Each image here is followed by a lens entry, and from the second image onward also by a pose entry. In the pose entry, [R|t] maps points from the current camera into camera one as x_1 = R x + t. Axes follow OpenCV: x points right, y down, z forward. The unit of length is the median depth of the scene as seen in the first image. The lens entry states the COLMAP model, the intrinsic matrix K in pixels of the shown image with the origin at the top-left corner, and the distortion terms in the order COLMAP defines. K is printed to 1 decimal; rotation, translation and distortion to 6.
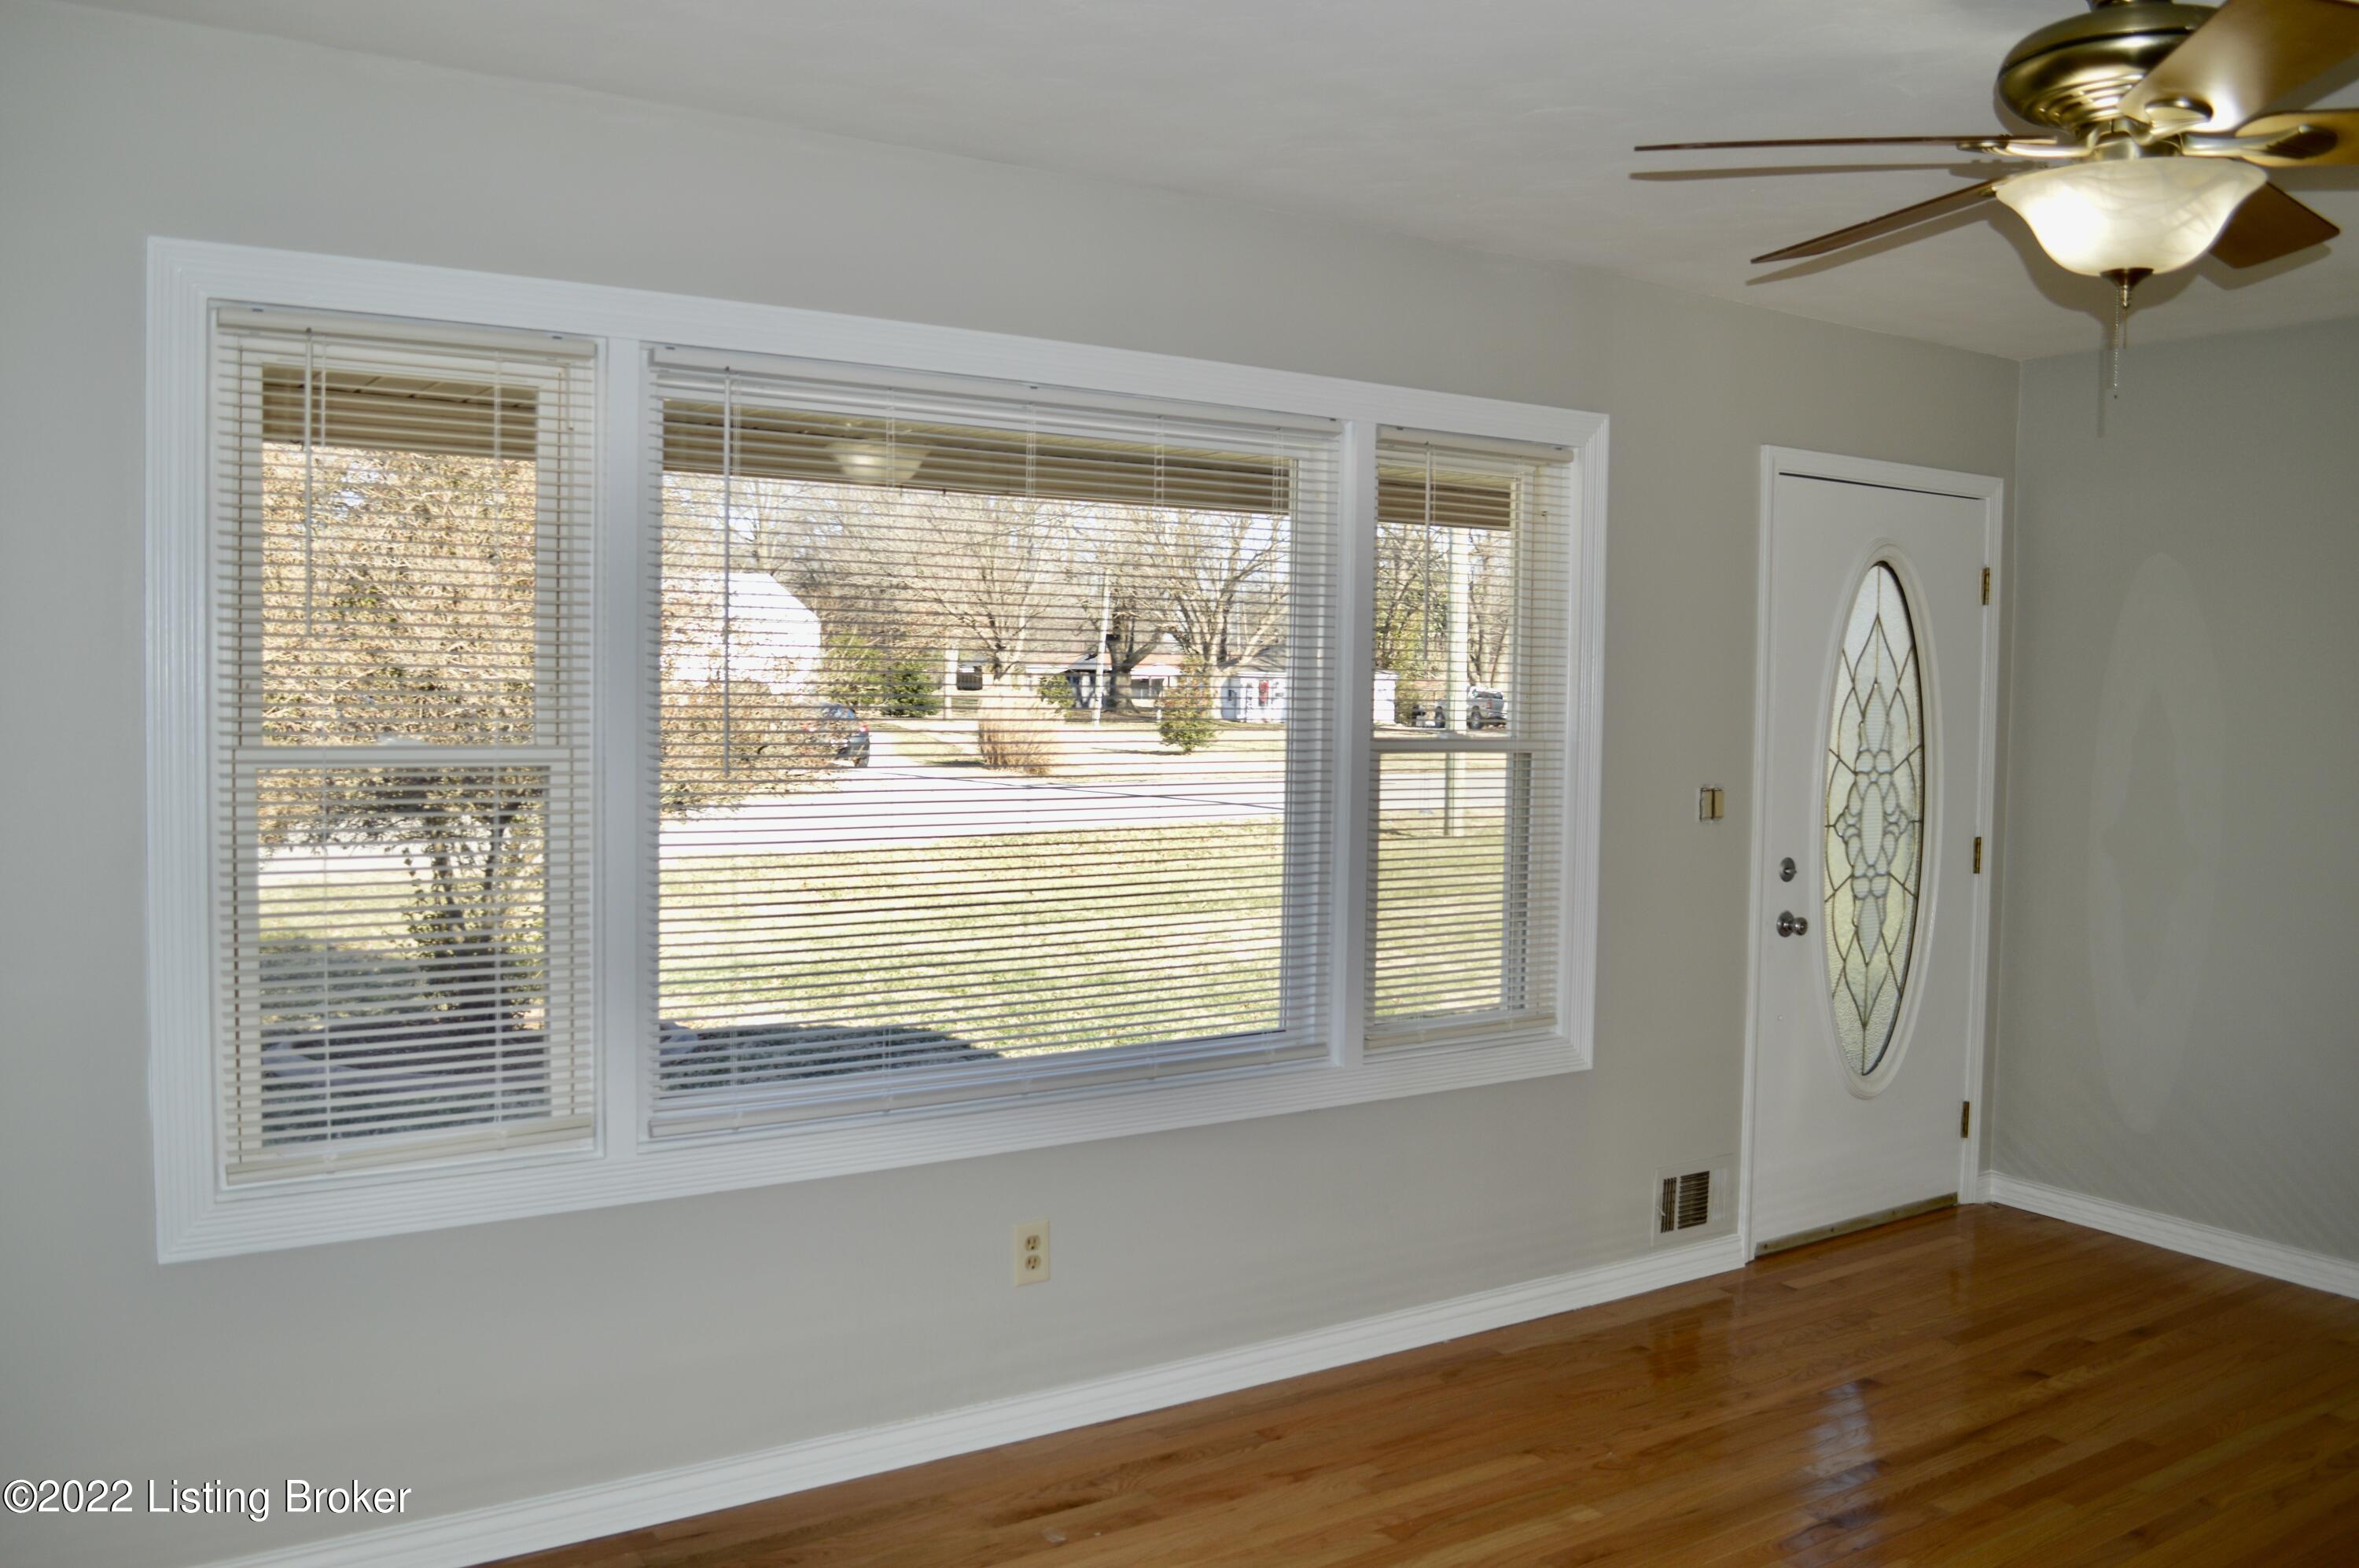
lens RADIAL K [[1877.4, 0, 1179.5], [0, 1877.4, 784.0], [0, 0, 1]] dist [0.005824, -0.109431]
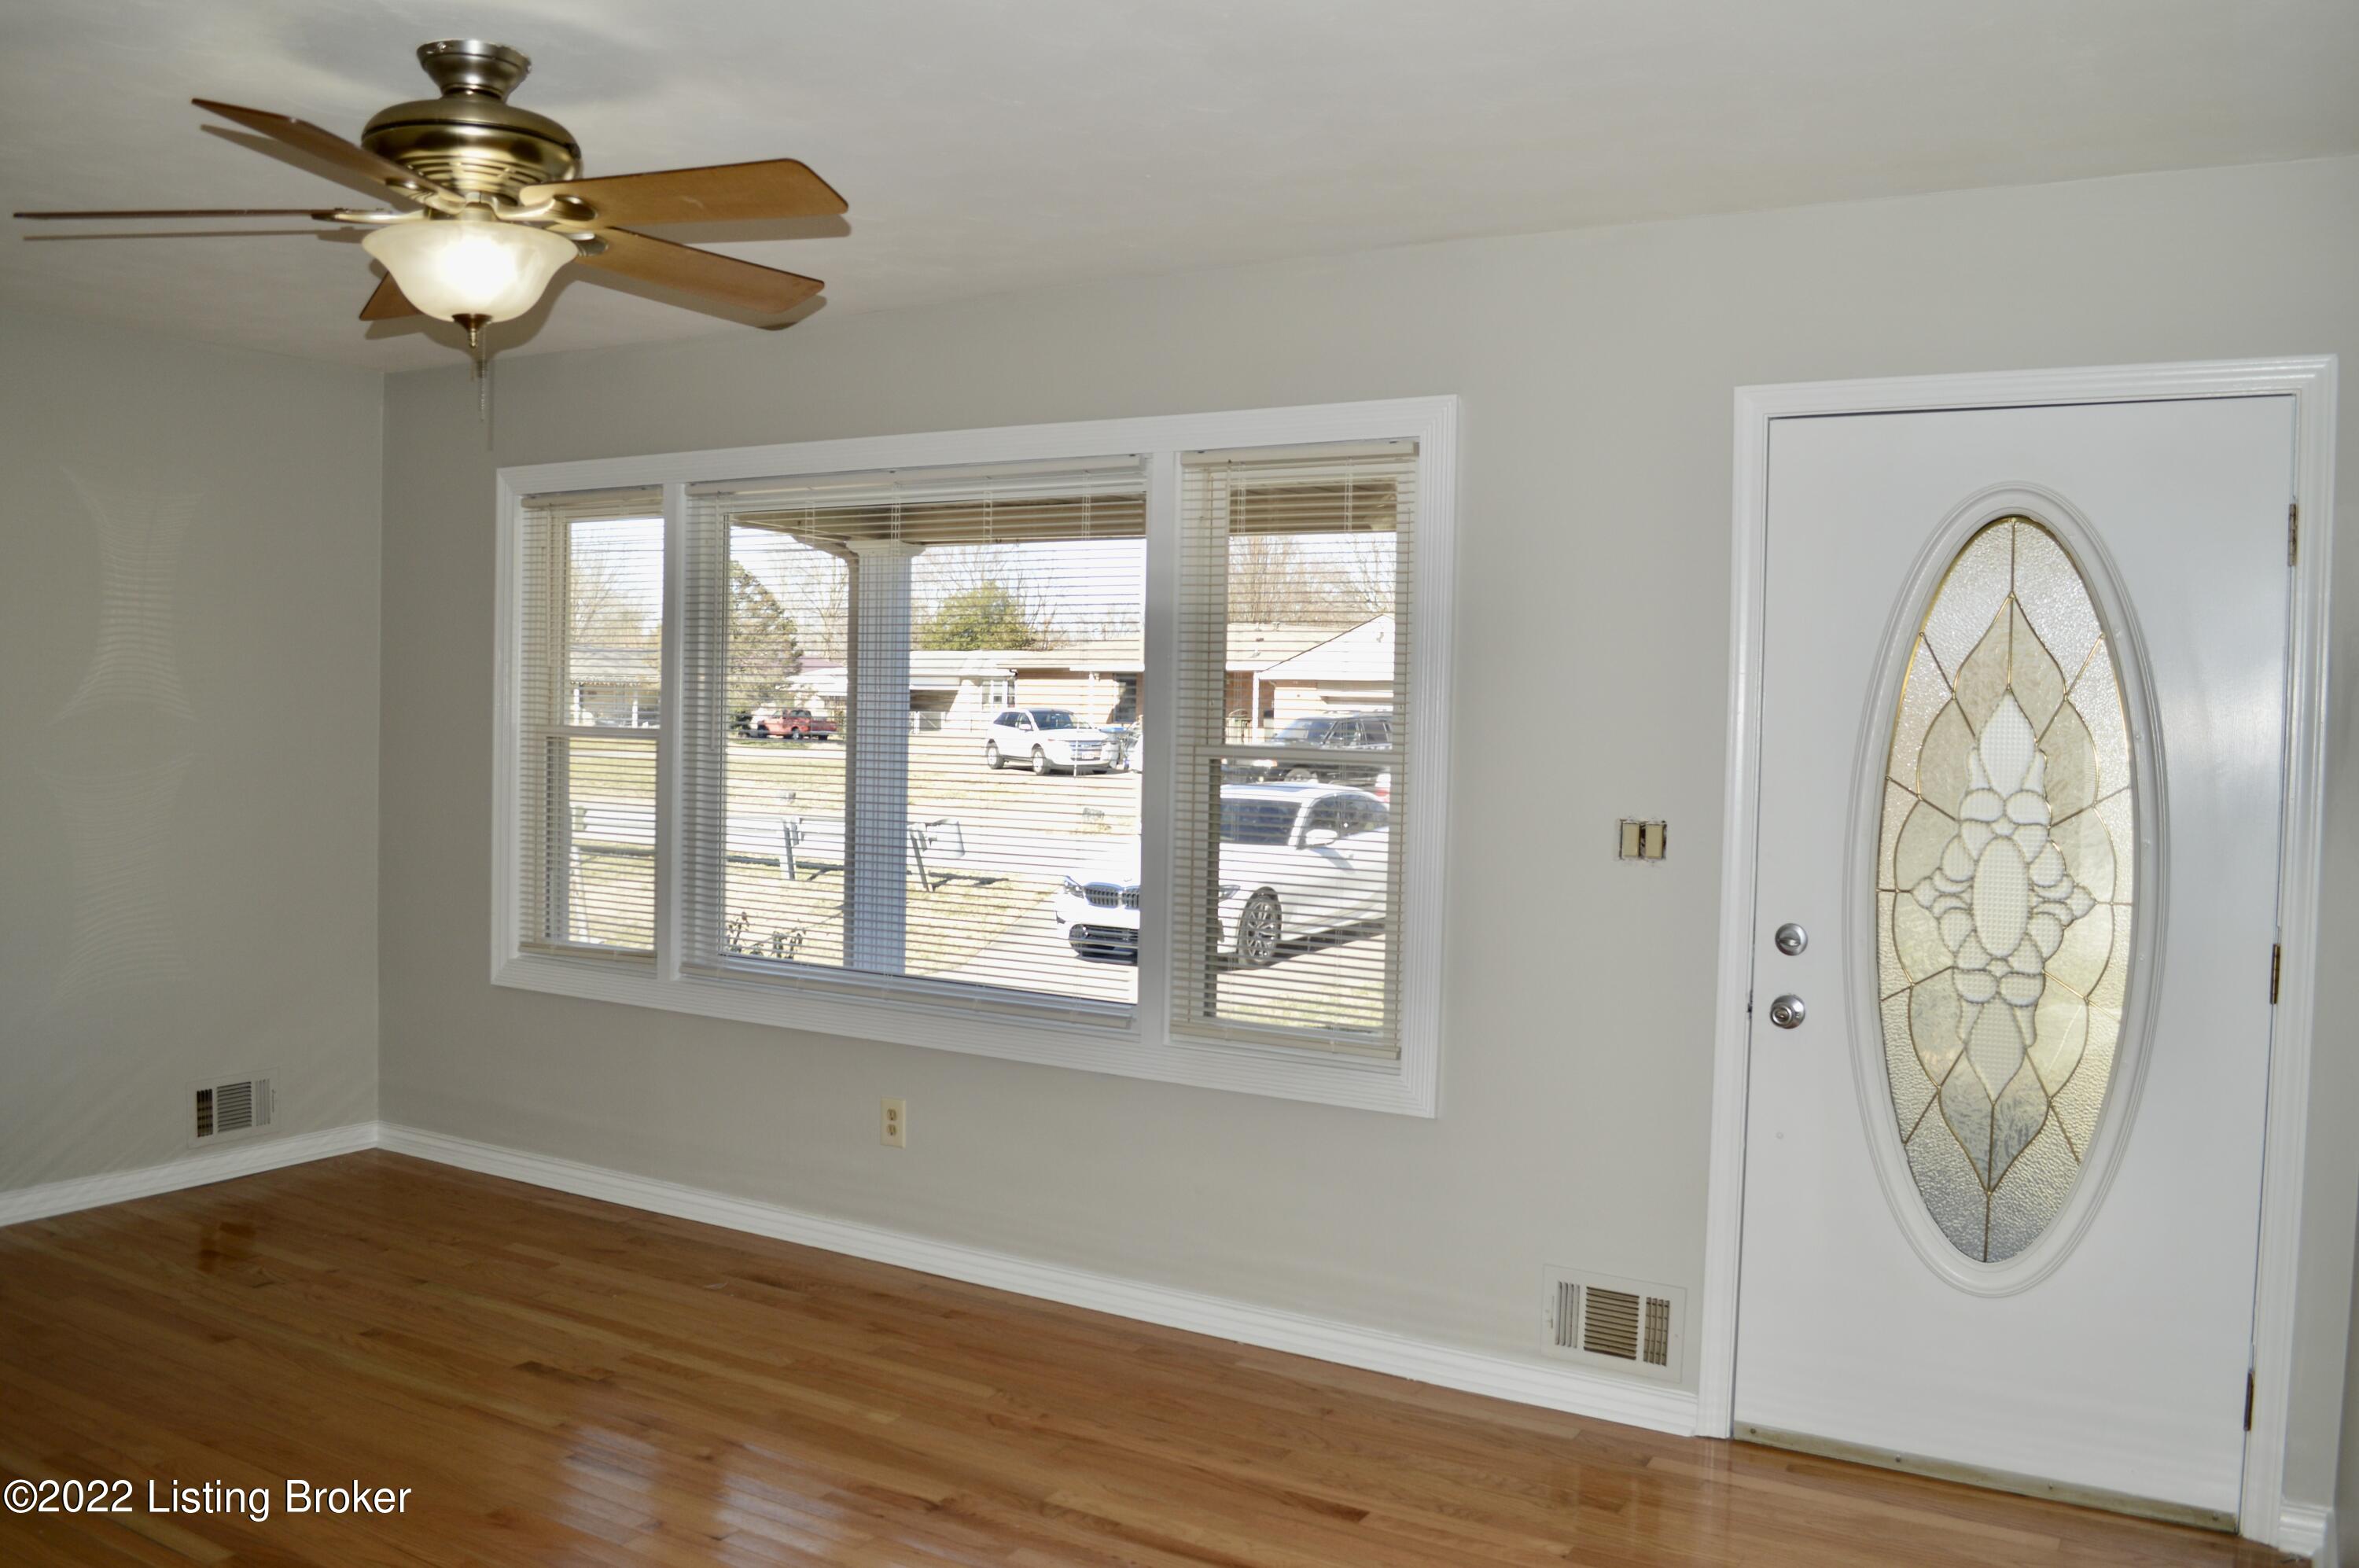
lens RADIAL K [[1833.8, 0, 1179.5], [0, 1833.8, 784.0], [0, 0, 1]] dist [-0.049209, -0.002291]
pose [[0.434881, 0.026513, -0.900097, 0.906523], [-0.067126, 0.997740, -0.003042, 0.002307], [0.897982, 0.061743, 0.435678, 0.474883]]
